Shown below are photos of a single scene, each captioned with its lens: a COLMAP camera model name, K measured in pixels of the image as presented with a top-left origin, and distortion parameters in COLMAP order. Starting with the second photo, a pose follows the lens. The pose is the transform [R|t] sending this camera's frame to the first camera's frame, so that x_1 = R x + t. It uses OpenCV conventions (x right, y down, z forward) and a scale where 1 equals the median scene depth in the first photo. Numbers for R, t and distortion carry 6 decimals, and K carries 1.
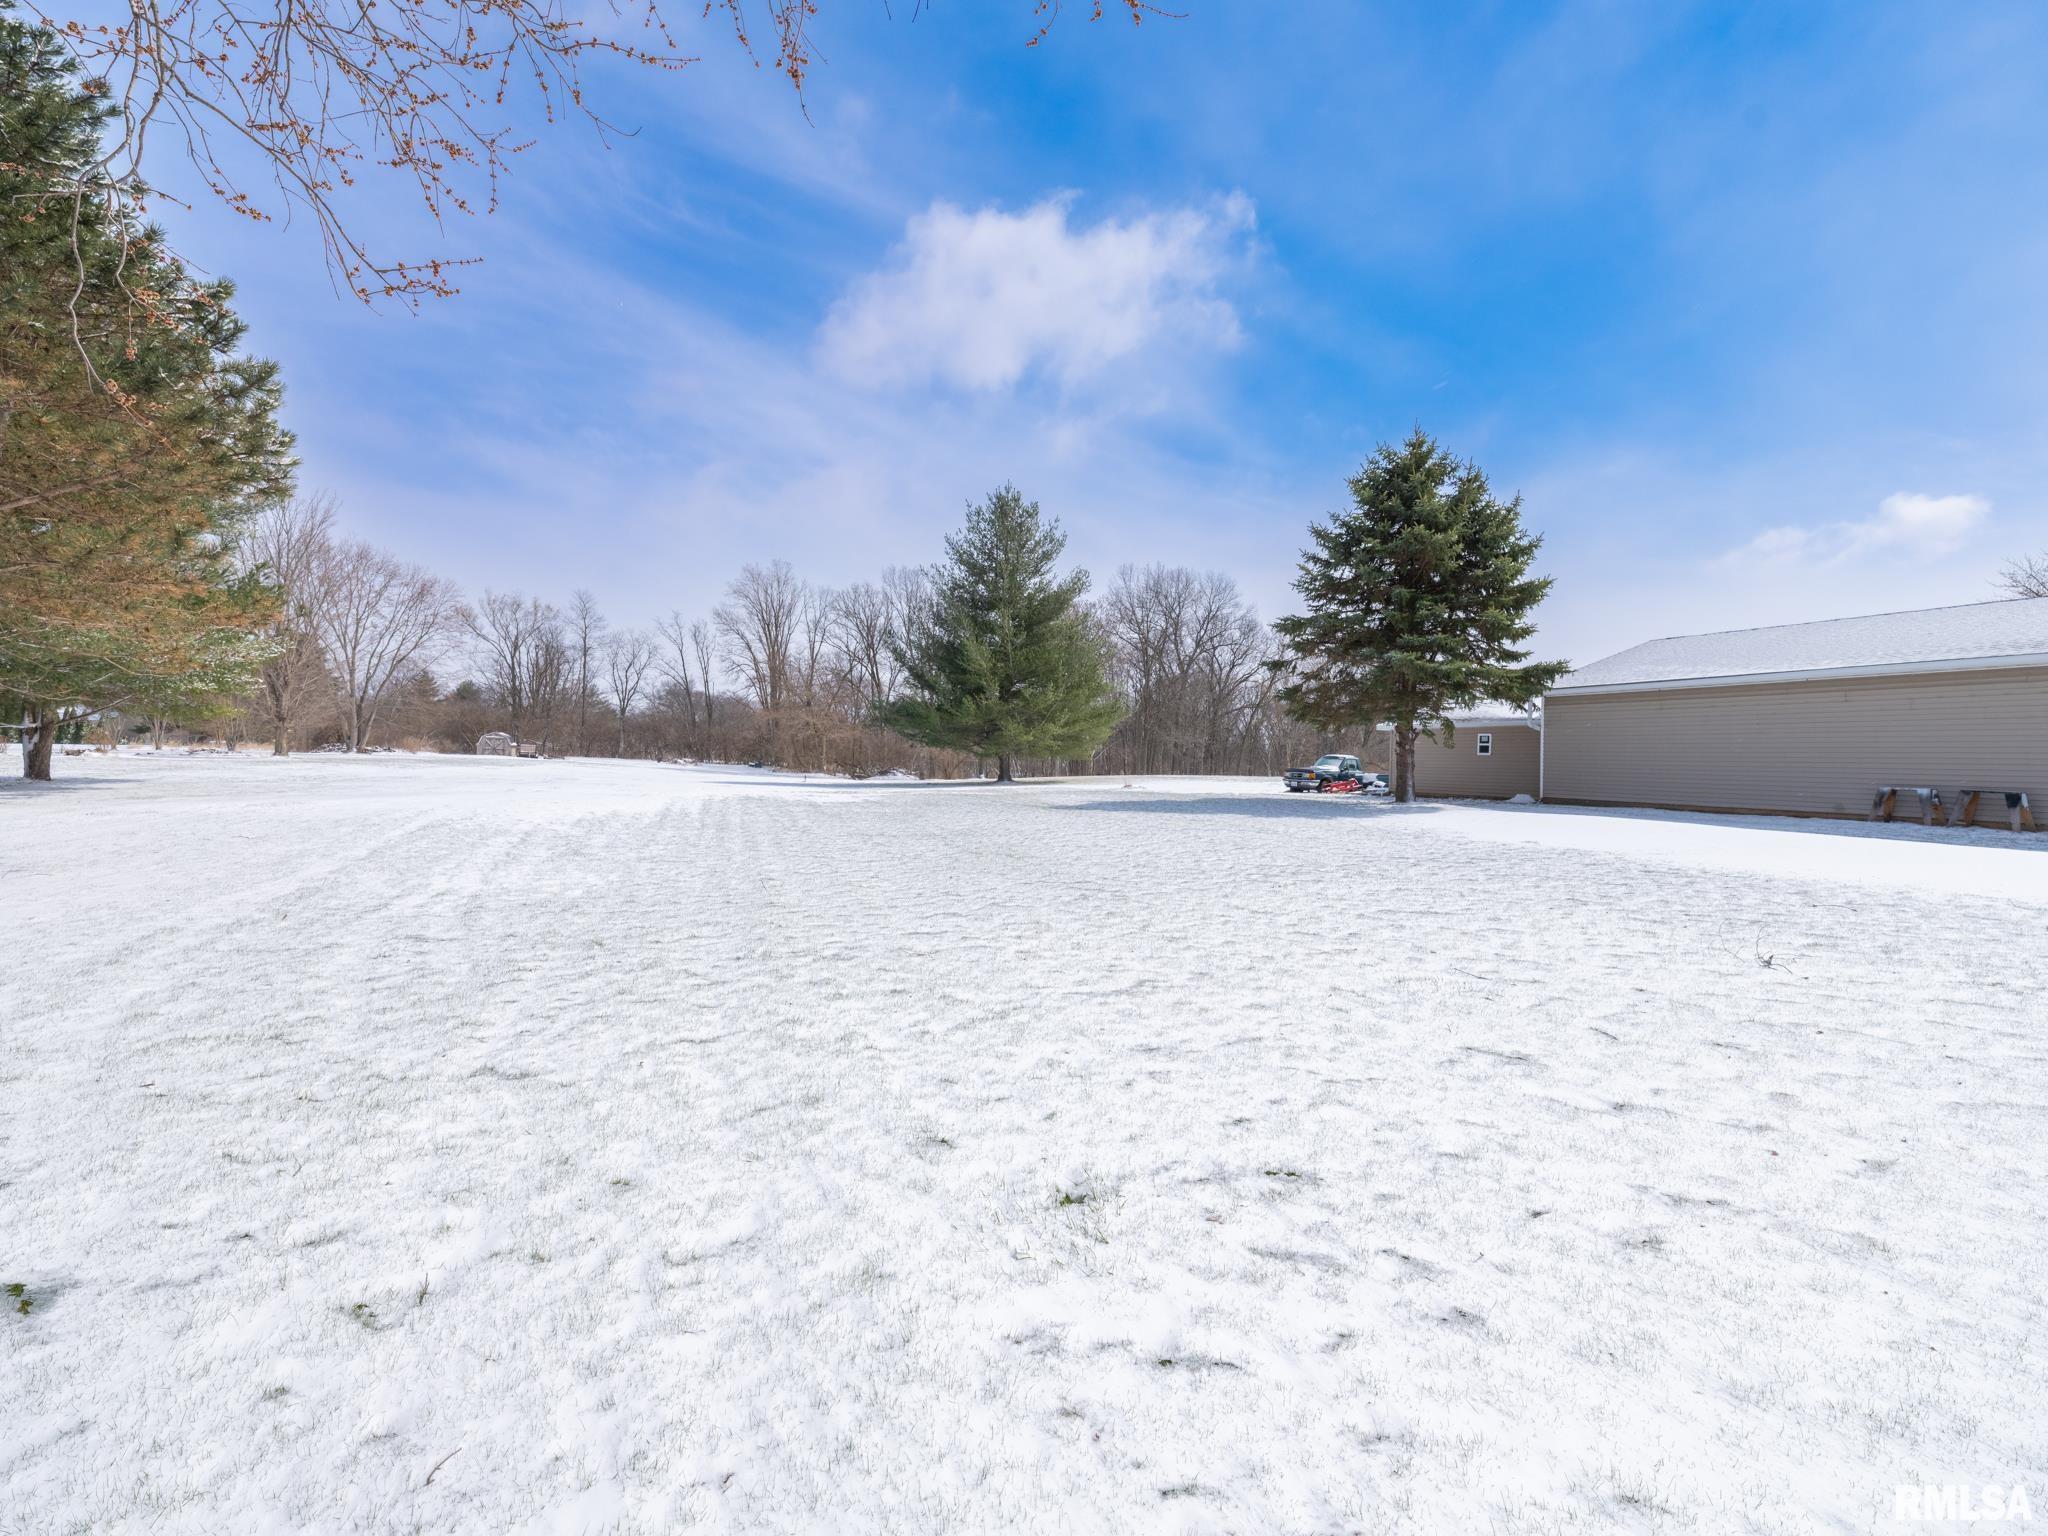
lens RADIAL K [[941.8, 0, 1025.3], [0, 941.8, 759.2], [0, 0, 1]] dist [-0.003031, 0.000900]
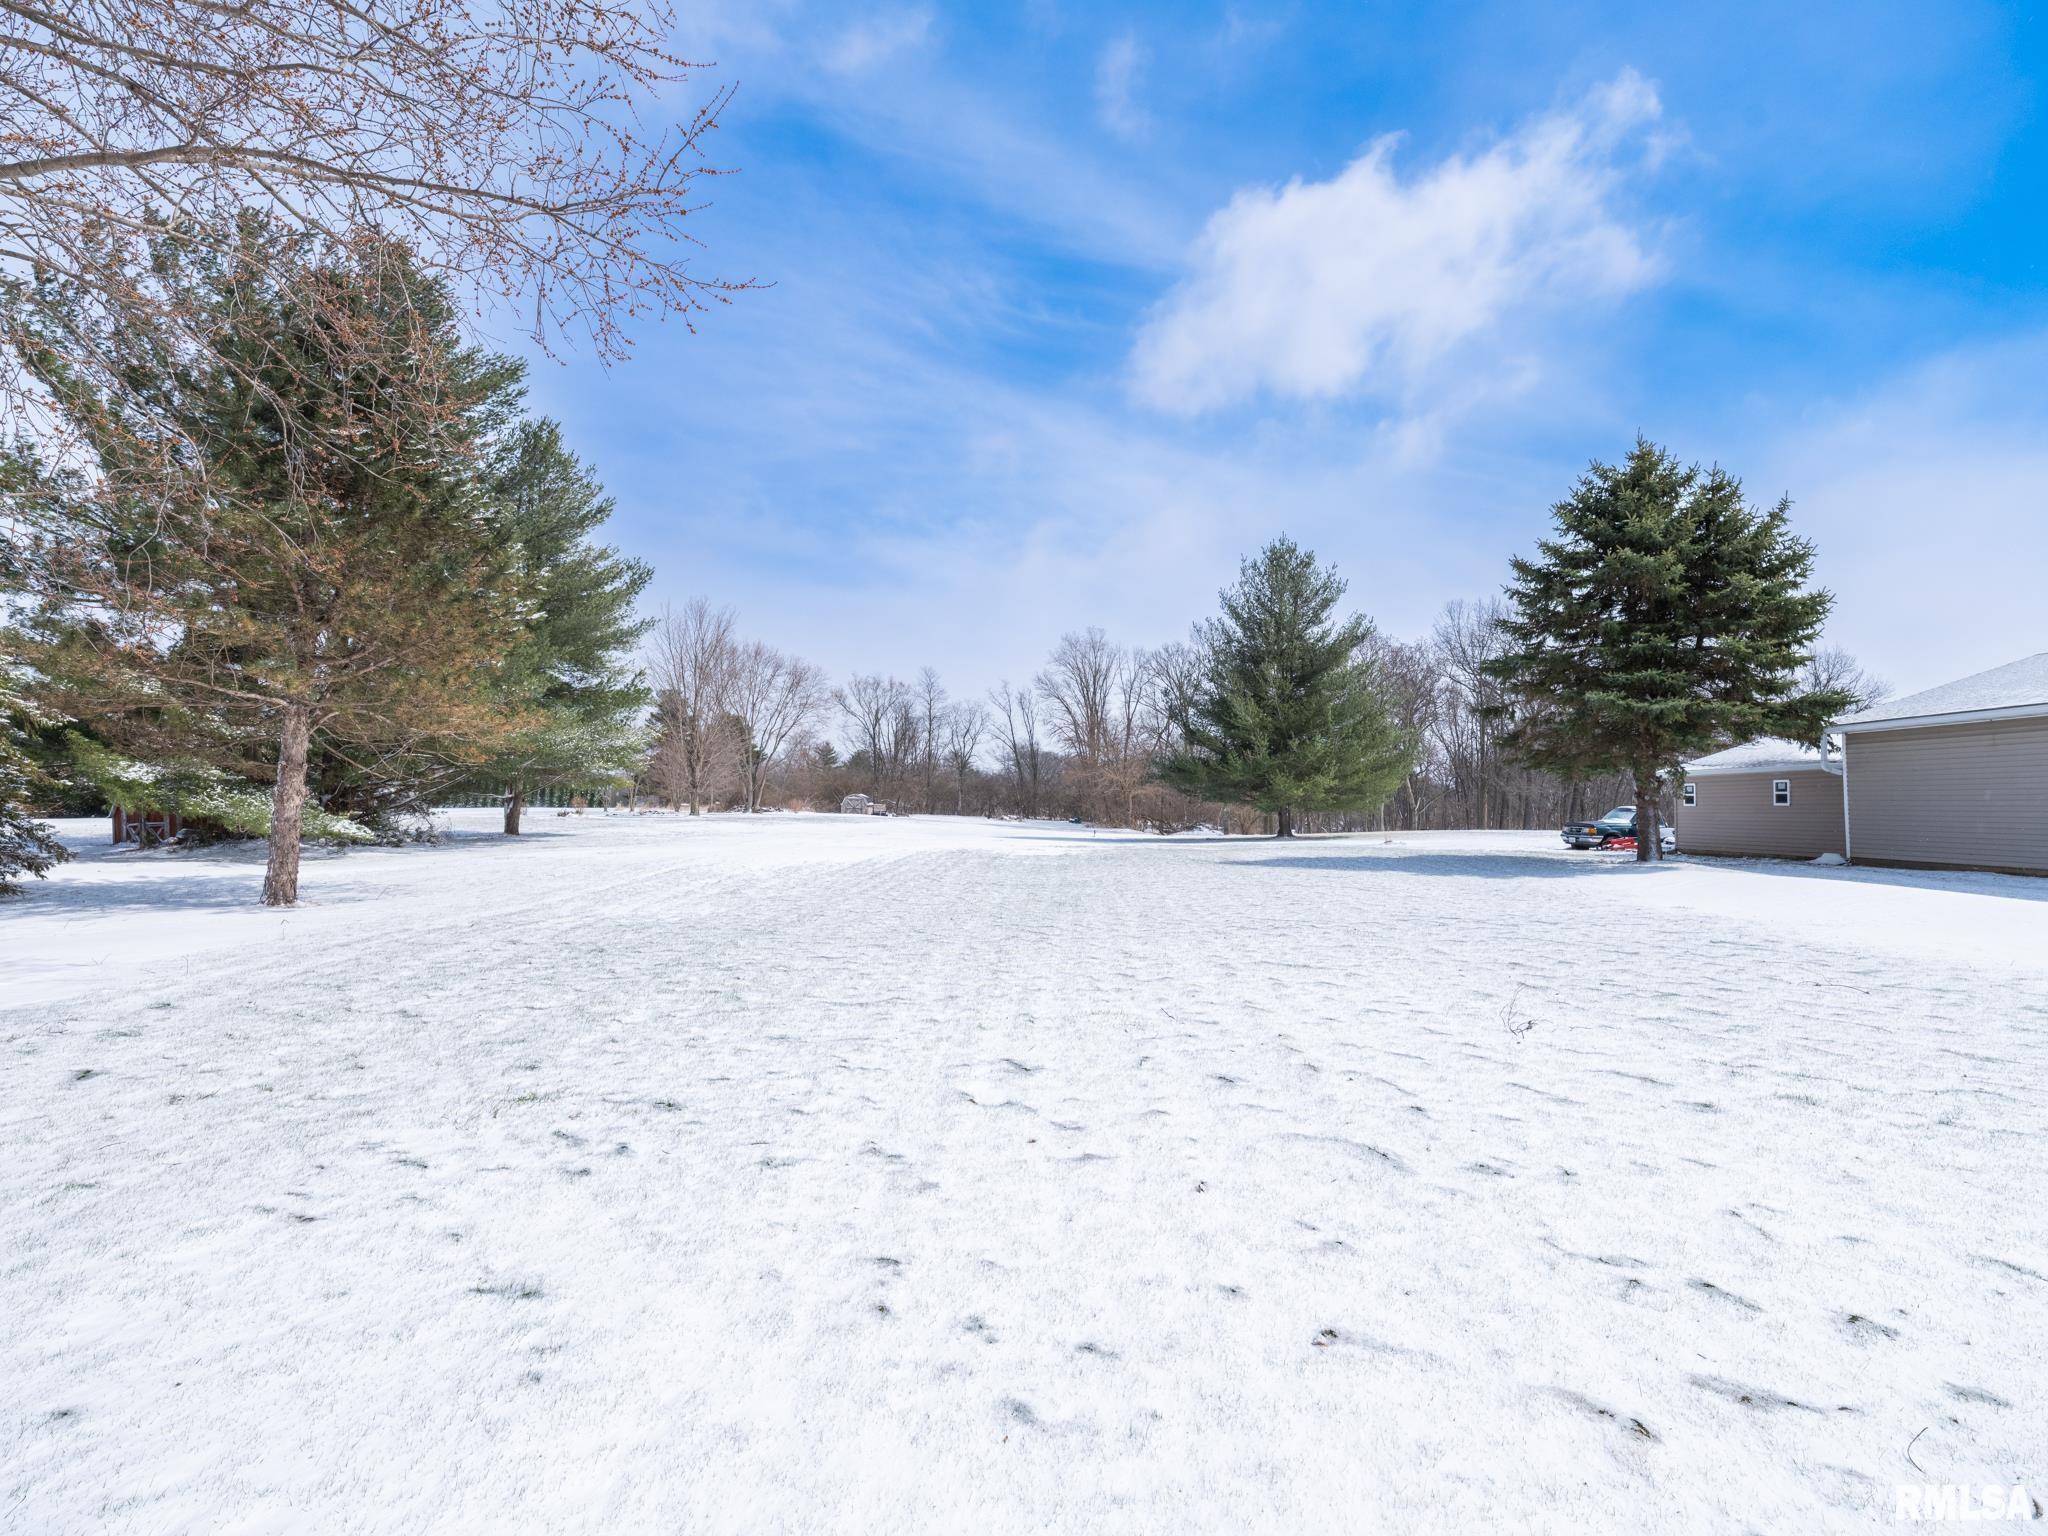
lens RADIAL K [[941.8, 0, 1015.7], [0, 941.8, 767.7], [0, 0, 1]] dist [-0.003031, 0.000900]
pose [[0.927329, -0.026169, -0.373332, 0.079987], [0.007652, 0.998669, -0.050997, -0.000290], [0.374170, 0.044434, 0.926295, -0.010647]]
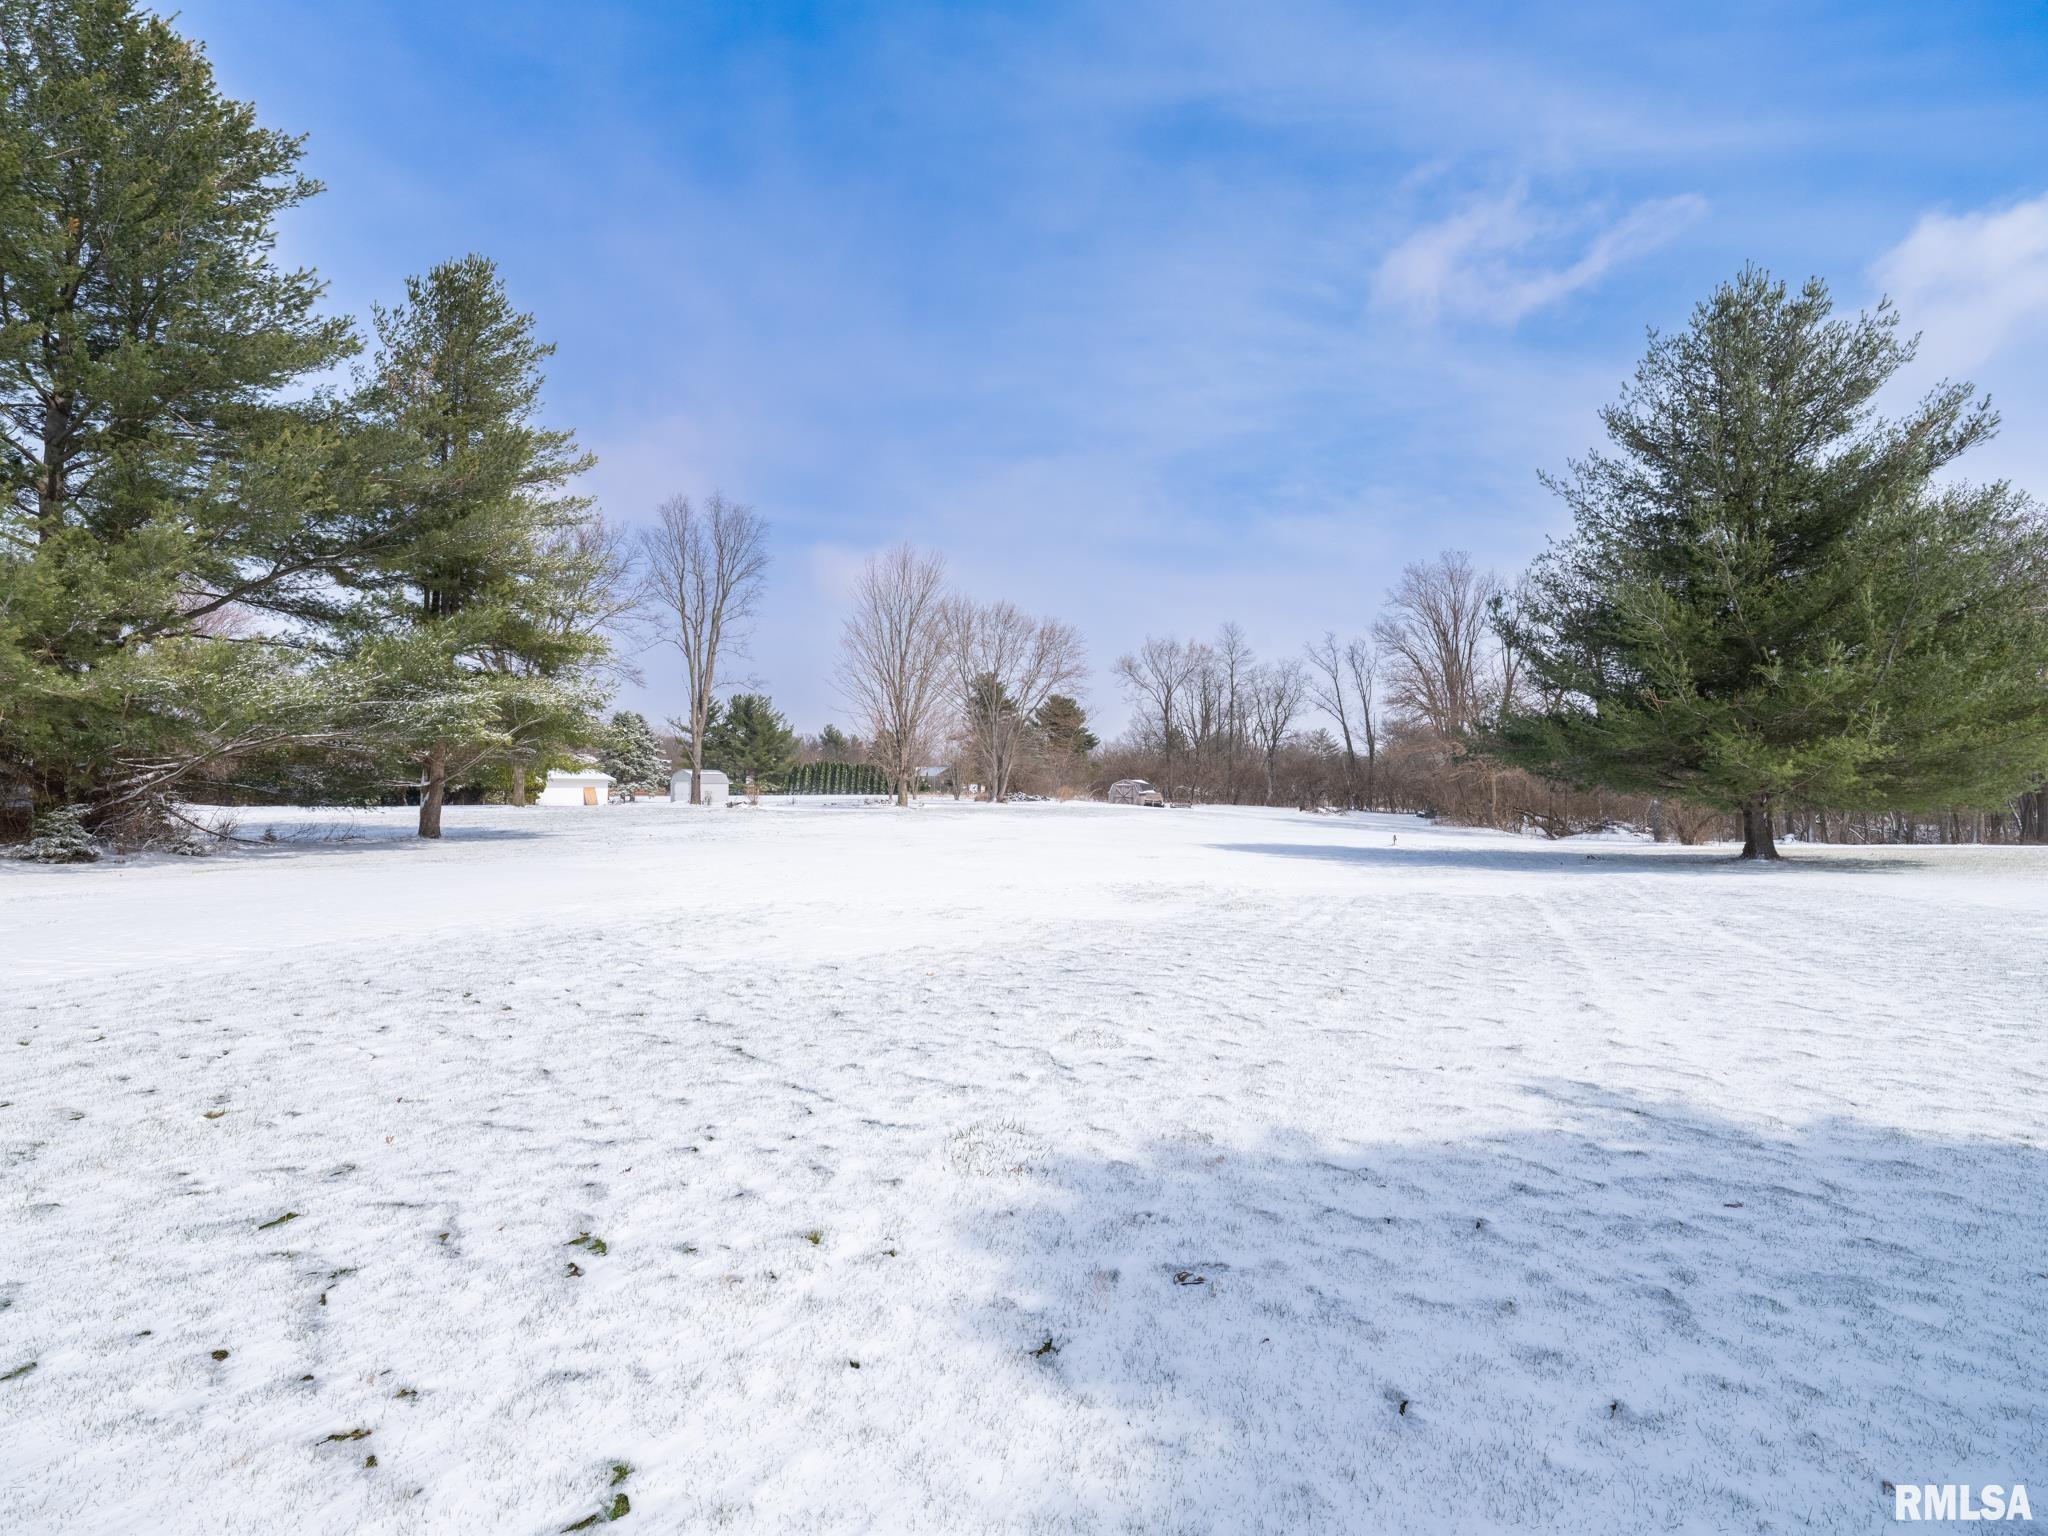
lens RADIAL K [[931.6, 0, 991.2], [0, 931.6, 767.3], [0, 0, 1]] dist [-0.001117, 0.000872]
pose [[0.679272, -0.030482, -0.733254, 0.061027], [0.002748, 0.999236, -0.038993, -0.006336], [0.733882, 0.024472, 0.678836, 0.345454]]
